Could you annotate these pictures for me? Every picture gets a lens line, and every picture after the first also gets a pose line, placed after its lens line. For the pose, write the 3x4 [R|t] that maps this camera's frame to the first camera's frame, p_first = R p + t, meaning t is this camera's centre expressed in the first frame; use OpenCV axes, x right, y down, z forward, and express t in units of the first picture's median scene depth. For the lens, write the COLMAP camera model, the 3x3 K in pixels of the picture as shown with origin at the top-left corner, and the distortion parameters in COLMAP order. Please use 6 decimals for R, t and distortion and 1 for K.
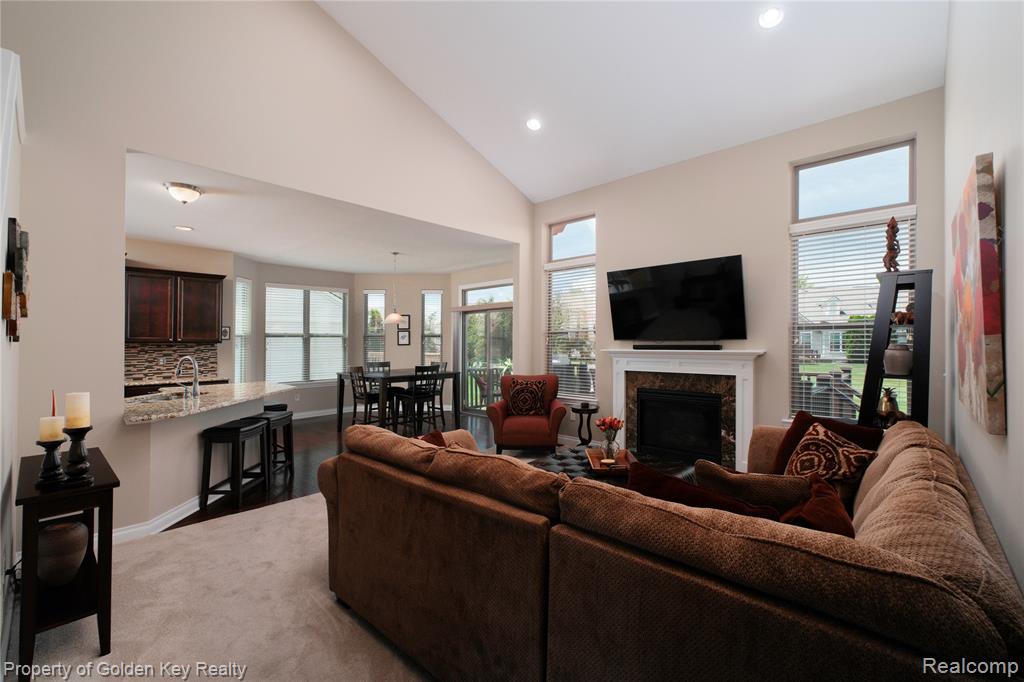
lens RADIAL K [[432.7, 0, 512.0], [0, 432.7, 341.0], [0, 0, 1]] dist [0.003927, -0.000084]
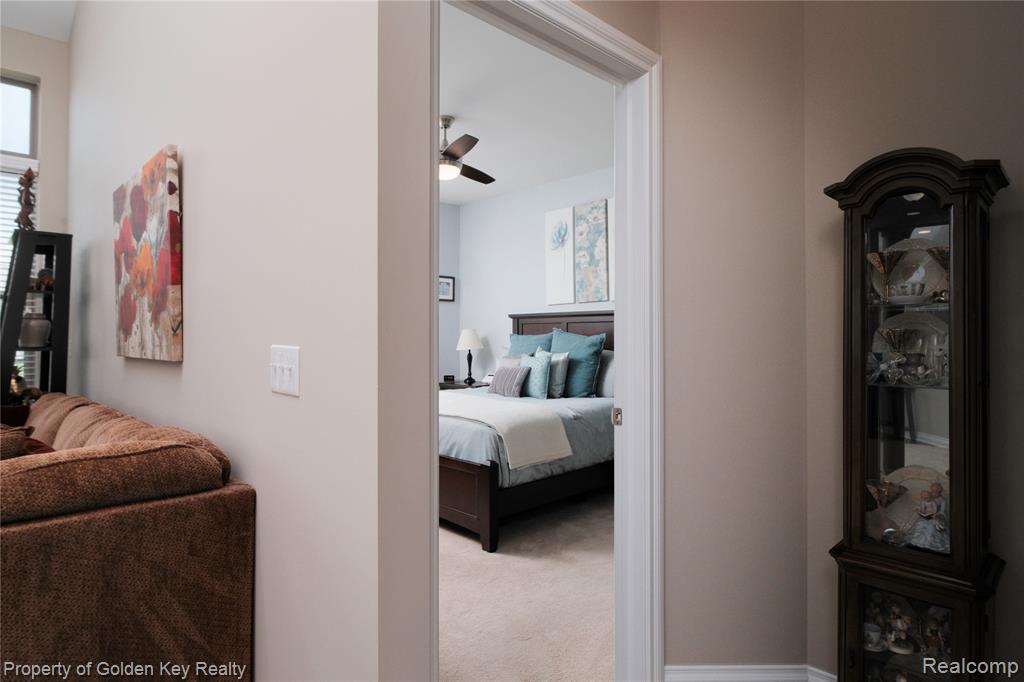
lens RADIAL K [[582.6, 0, 512.0], [0, 582.6, 341.0], [0, 0, 1]] dist [-0.001372, -0.000401]
pose [[0.061949, -0.000837, 0.998079, -0.499367], [-0.003155, 0.999994, 0.001035, 0.128431], [-0.998074, -0.003214, 0.061946, -0.100250]]
